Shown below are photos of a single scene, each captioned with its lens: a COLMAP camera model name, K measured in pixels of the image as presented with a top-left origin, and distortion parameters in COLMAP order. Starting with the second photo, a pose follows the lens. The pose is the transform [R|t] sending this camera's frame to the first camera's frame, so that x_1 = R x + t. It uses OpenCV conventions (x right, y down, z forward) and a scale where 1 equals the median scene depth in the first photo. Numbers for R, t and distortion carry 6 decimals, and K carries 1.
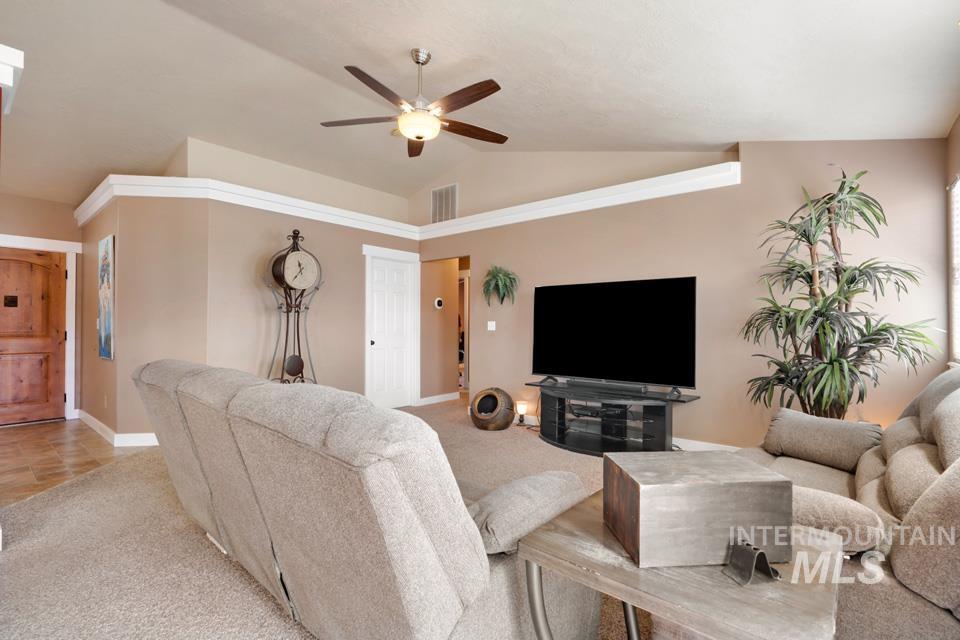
lens RADIAL K [[443.9, 0, 482.5], [0, 443.9, 323.0], [0, 0, 1]] dist [-0.027743, 0.014748]
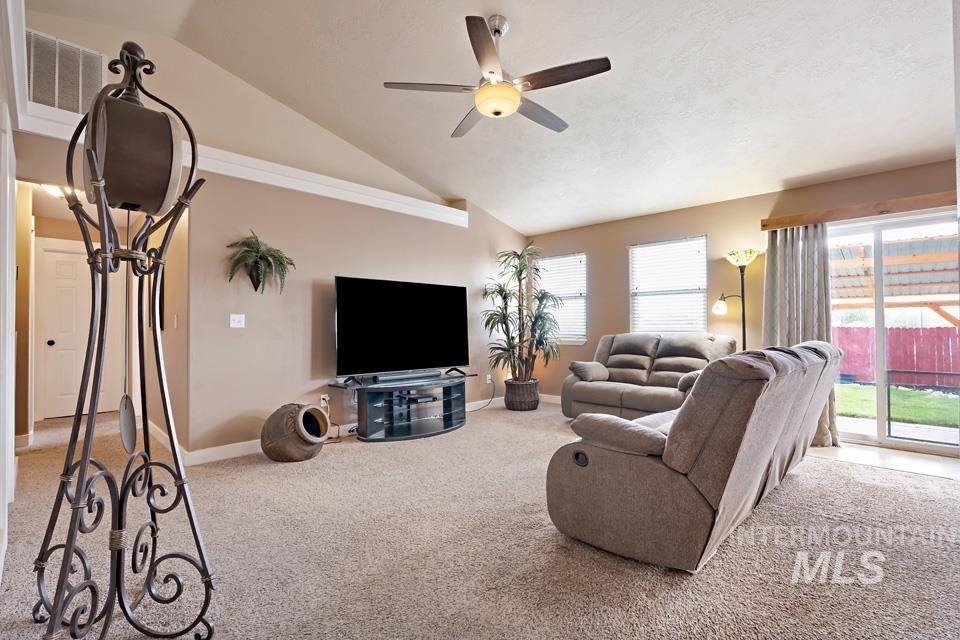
lens RADIAL K [[434.7, 0, 486.0], [0, 434.7, 322.1], [0, 0, 1]] dist [-0.027321, 0.013727]
pose [[0.086394, 0.003987, 0.996253, -0.744019], [-0.006505, 0.999973, -0.003438, 0.009366], [-0.996240, -0.006183, 0.086418, 0.675367]]
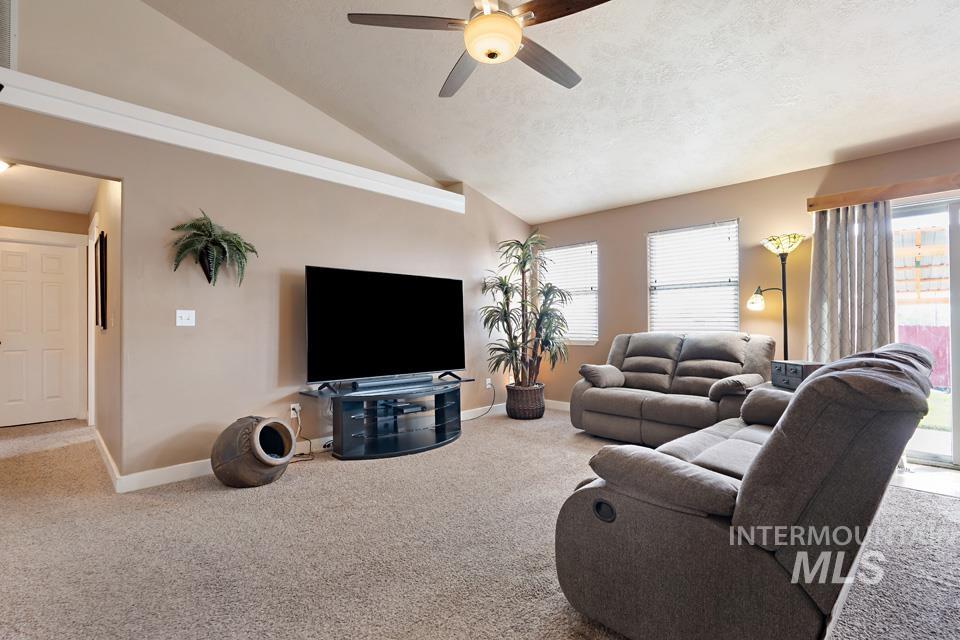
lens RADIAL K [[434.7, 0, 486.0], [0, 434.7, 322.1], [0, 0, 1]] dist [-0.027321, 0.013727]
pose [[0.099053, 0.000293, 0.995082, -0.605683], [-0.006244, 0.999980, 0.000327, 0.010718], [-0.995063, -0.006246, 0.099052, 0.671131]]
